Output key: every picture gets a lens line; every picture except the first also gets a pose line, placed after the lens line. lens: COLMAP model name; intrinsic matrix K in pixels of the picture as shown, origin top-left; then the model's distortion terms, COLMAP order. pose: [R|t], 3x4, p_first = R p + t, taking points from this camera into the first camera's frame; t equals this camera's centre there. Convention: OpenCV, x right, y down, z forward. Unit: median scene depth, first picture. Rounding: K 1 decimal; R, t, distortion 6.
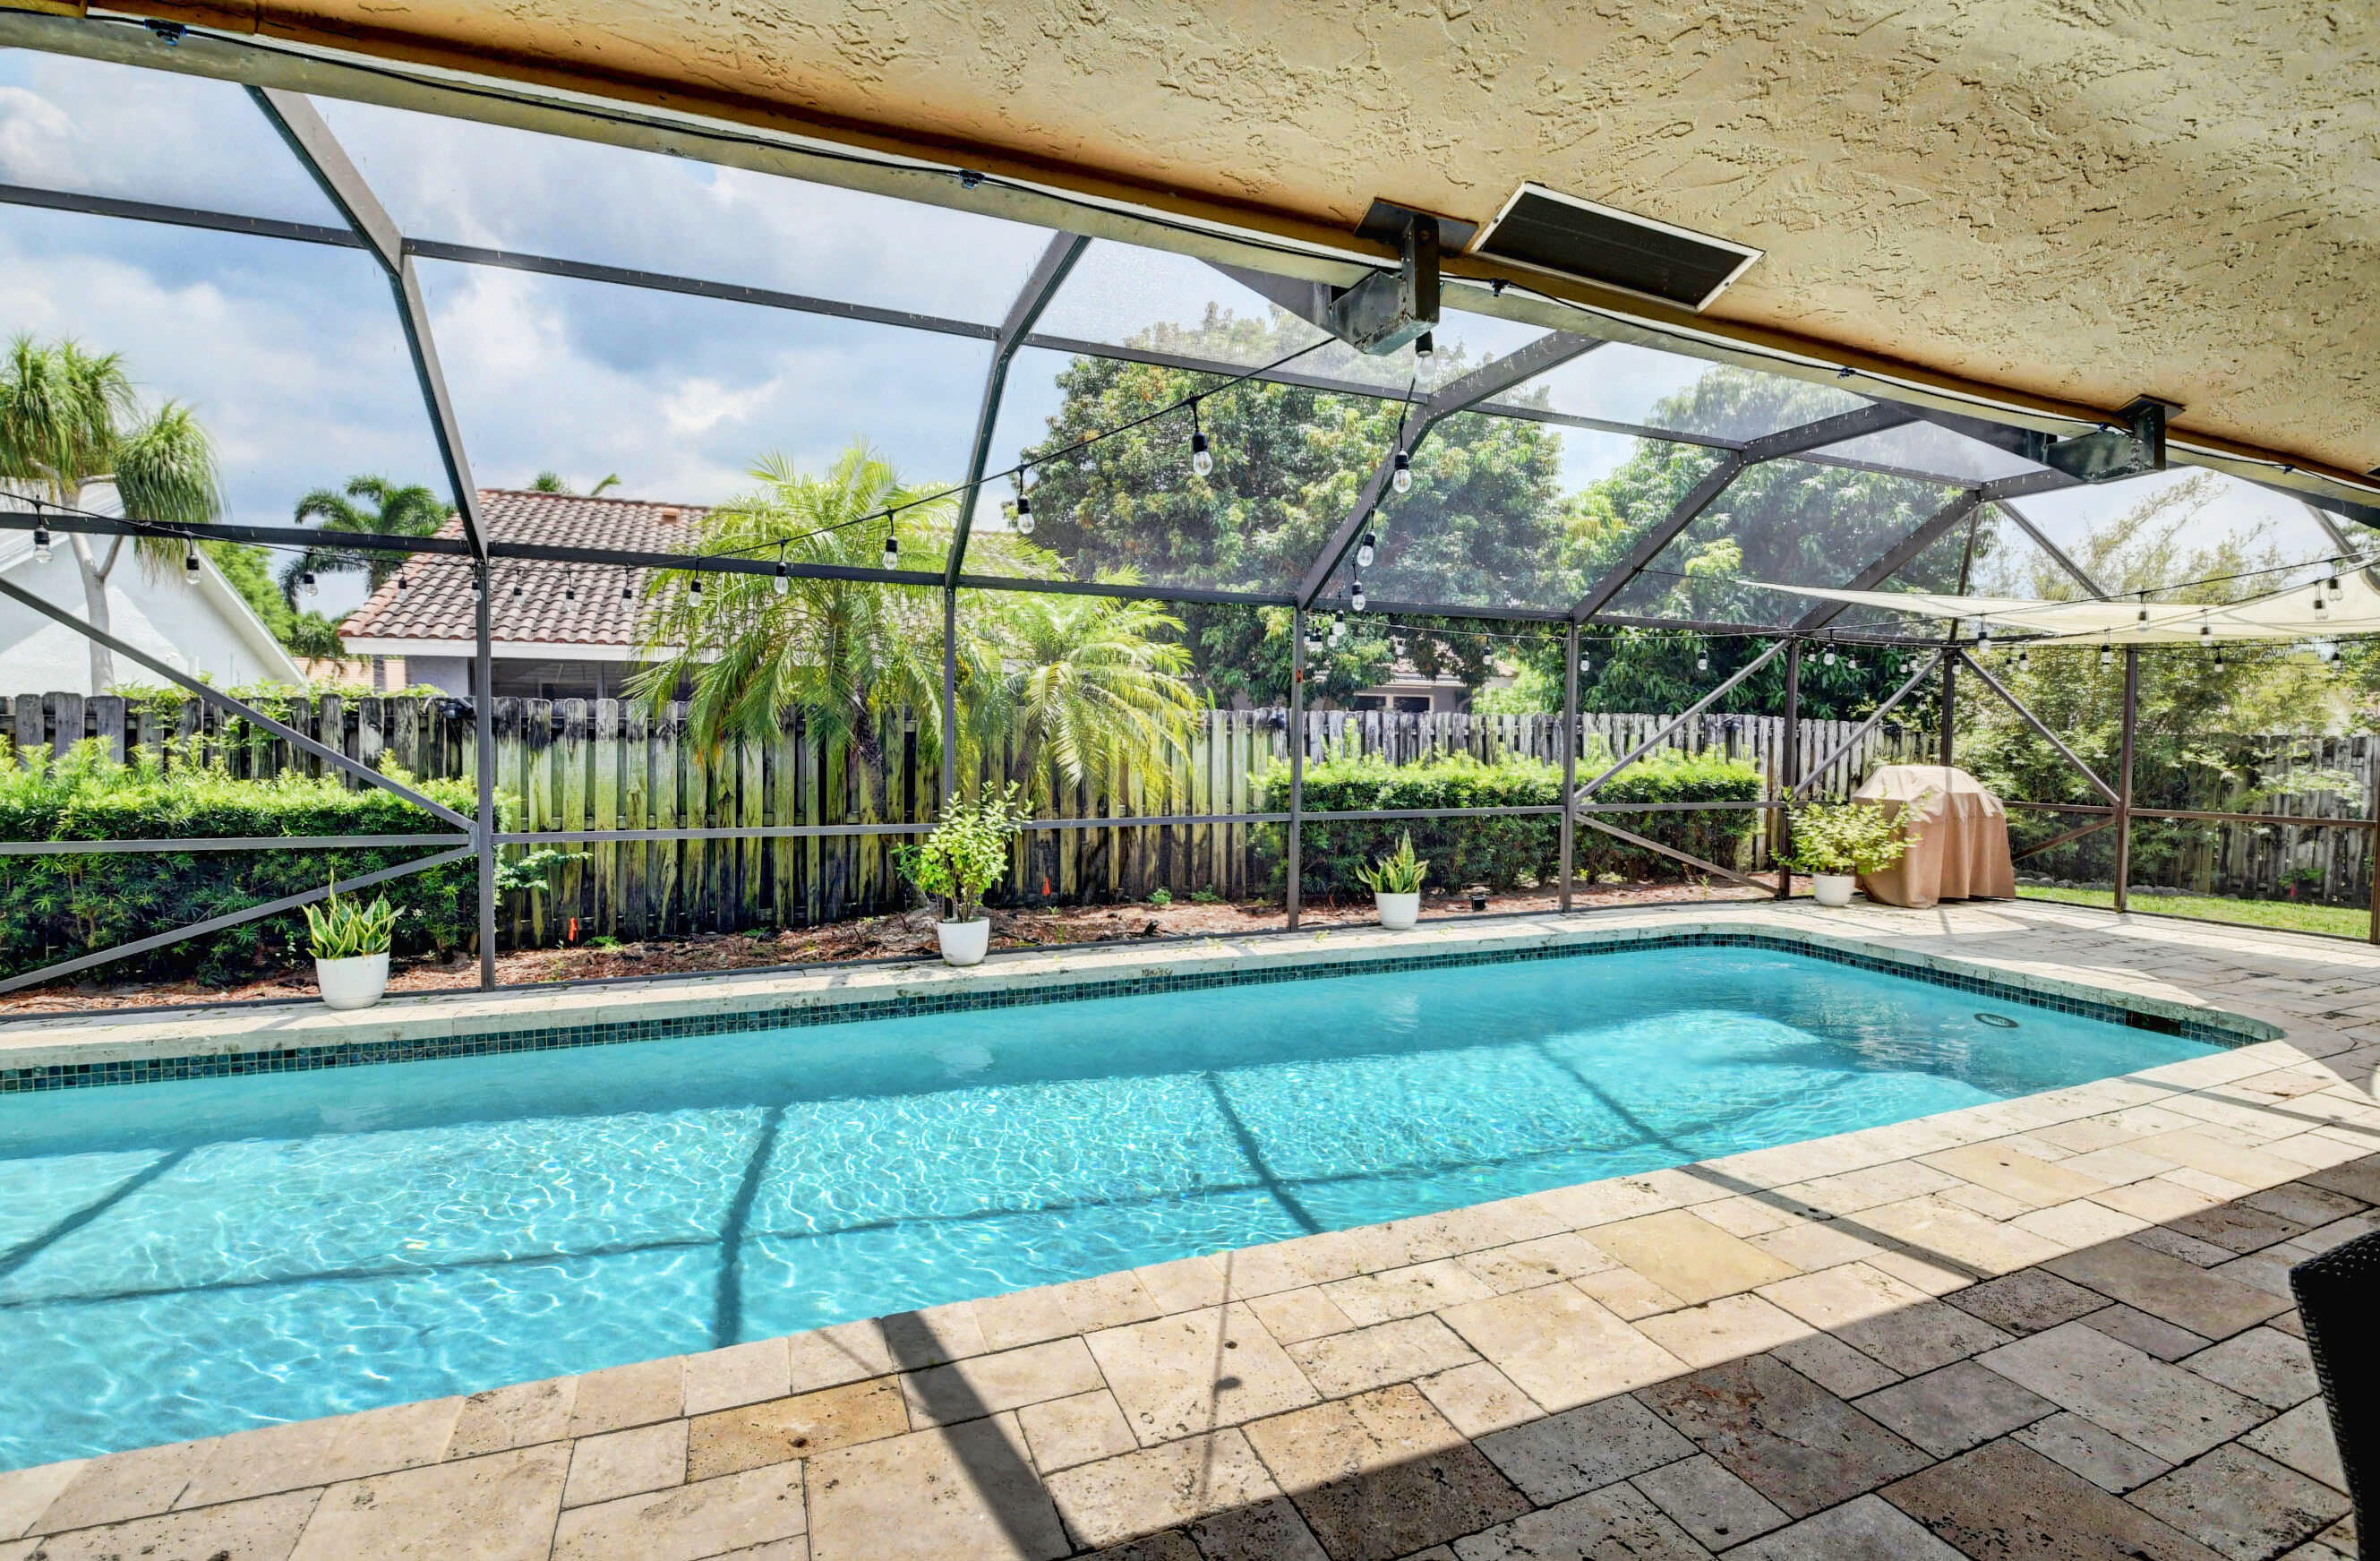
lens RADIAL K [[1093.9, 0, 1225.0], [0, 1093.9, 784.5], [0, 0, 1]] dist [-0.001558, -0.000579]
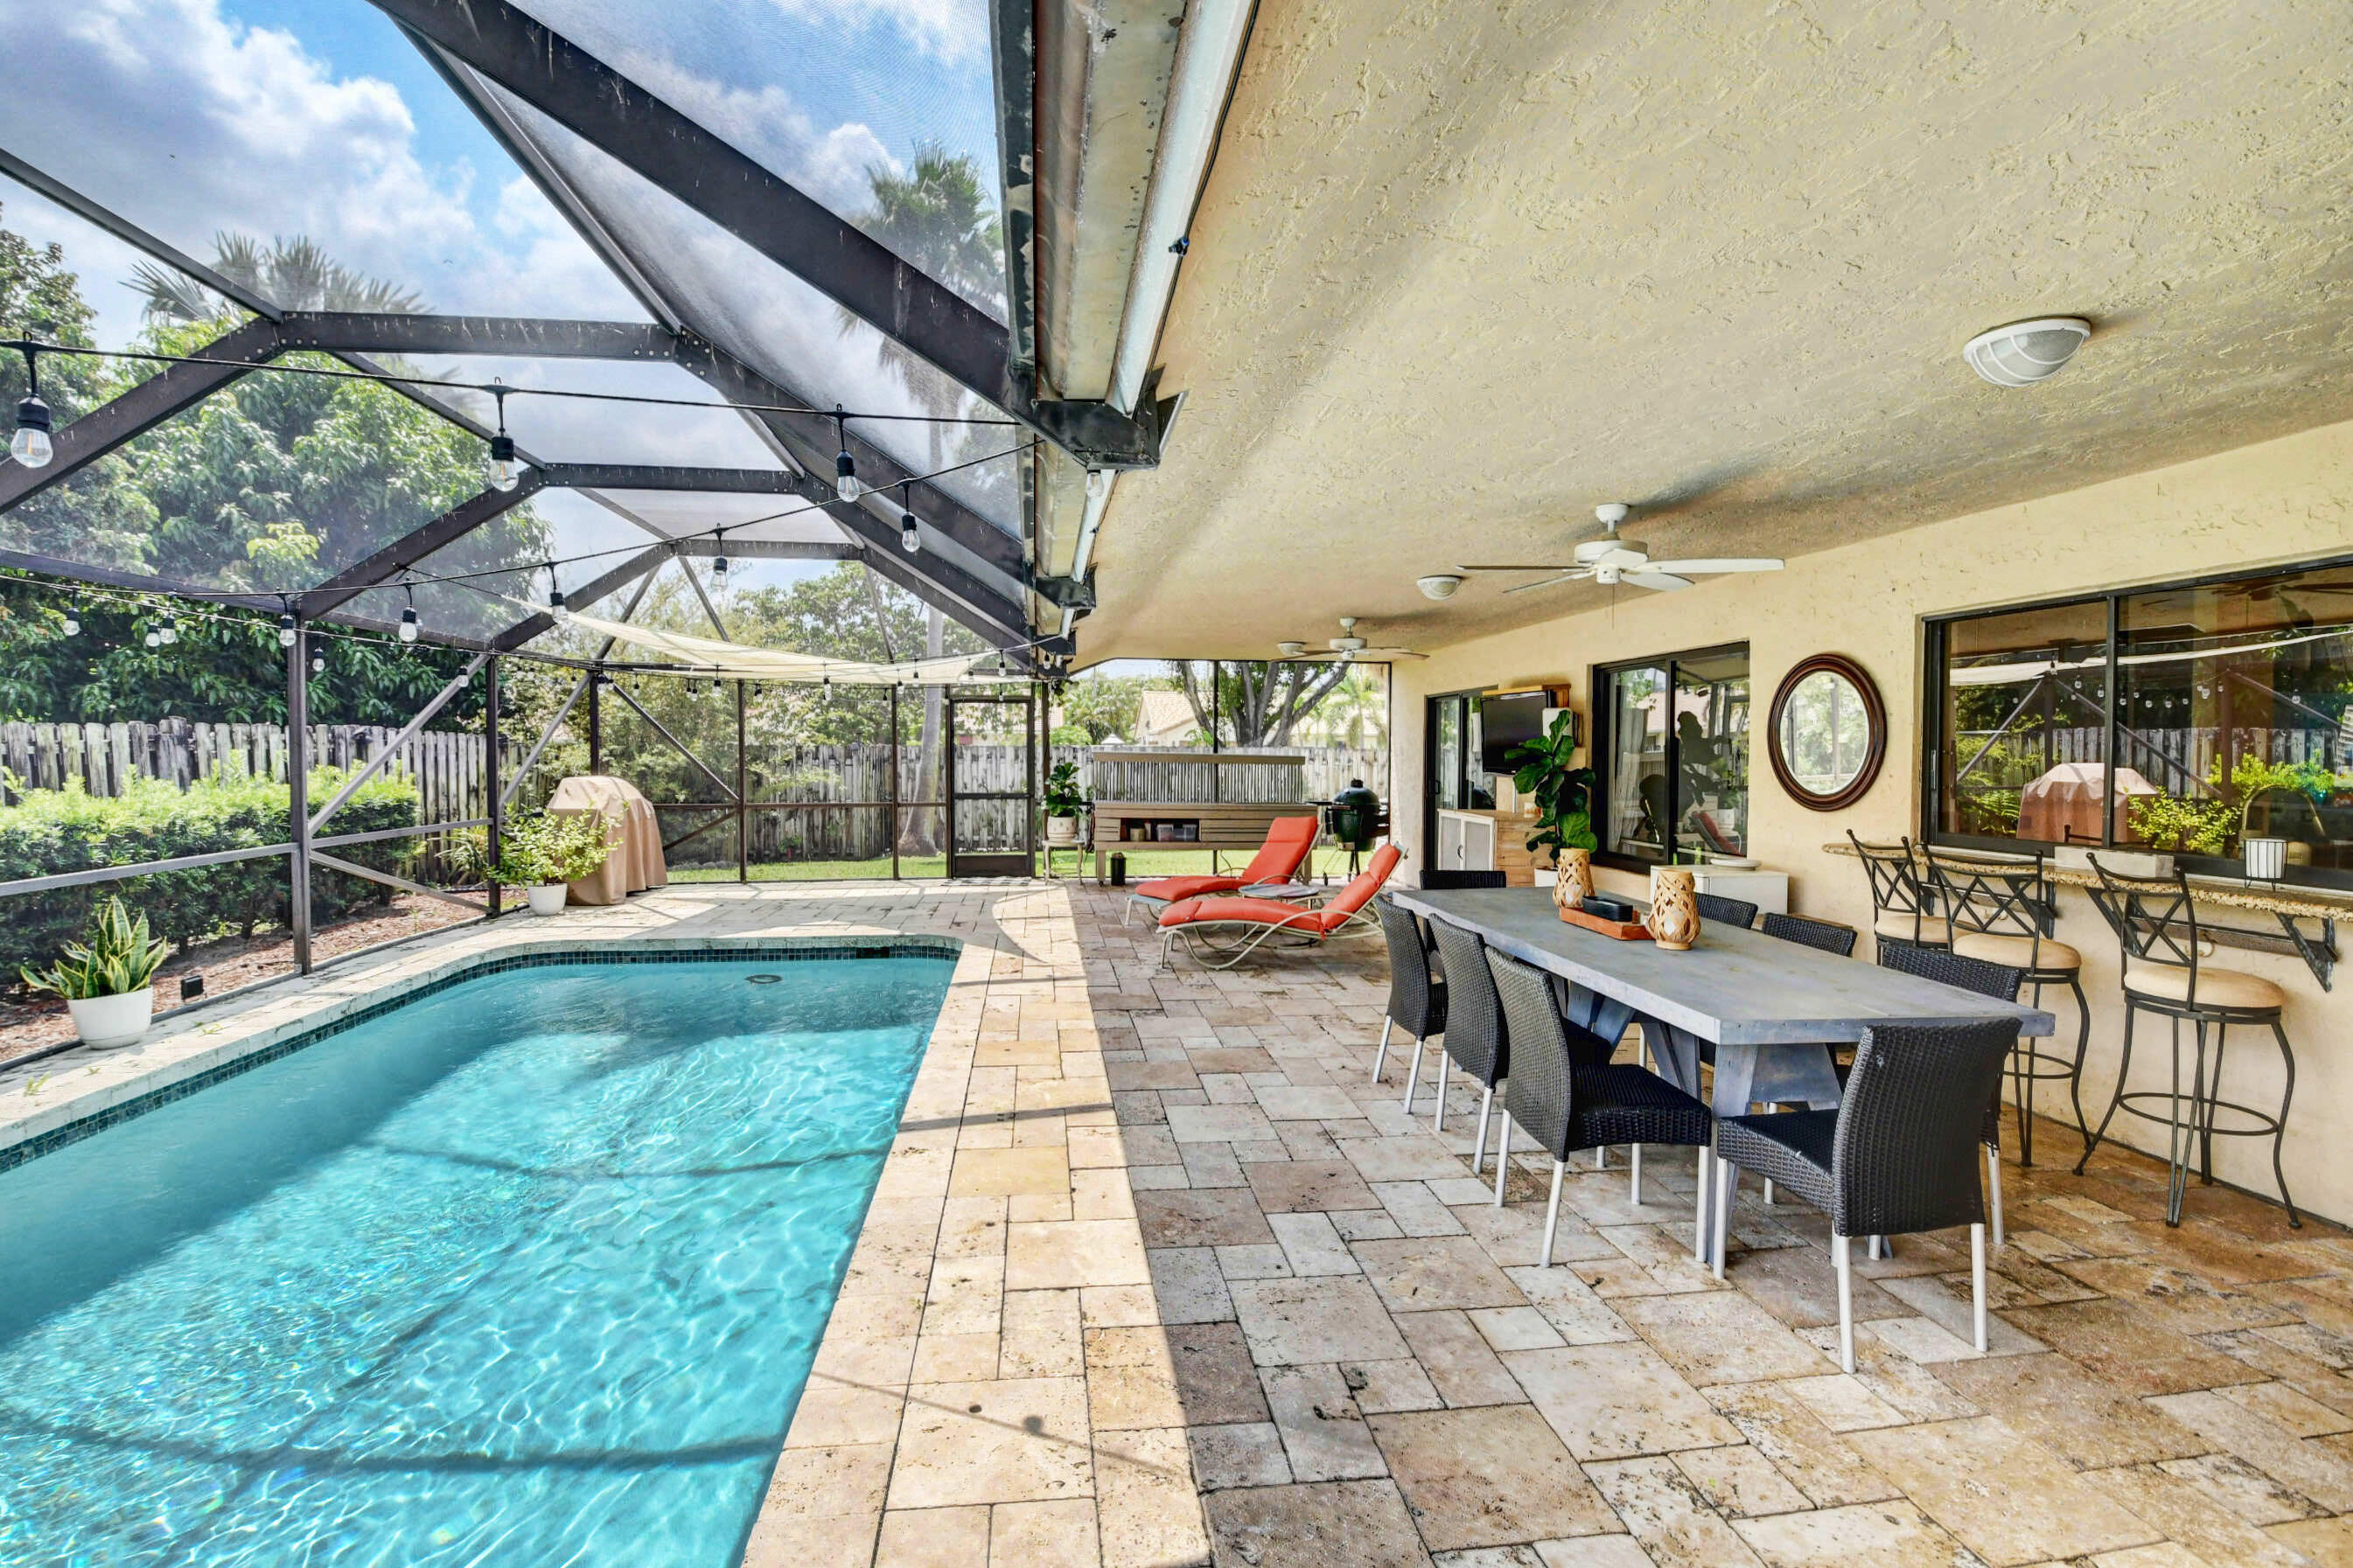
lens RADIAL K [[1030.1, 0, 1183.8], [0, 1030.1, 753.0], [0, 0, 1]] dist [0.000614, -0.000046]
pose [[0.259219, -0.011217, 0.965754, -0.283713], [0.037736, 0.999287, 0.001478, -0.026007], [-0.965081, 0.036061, 0.259457, 0.186414]]
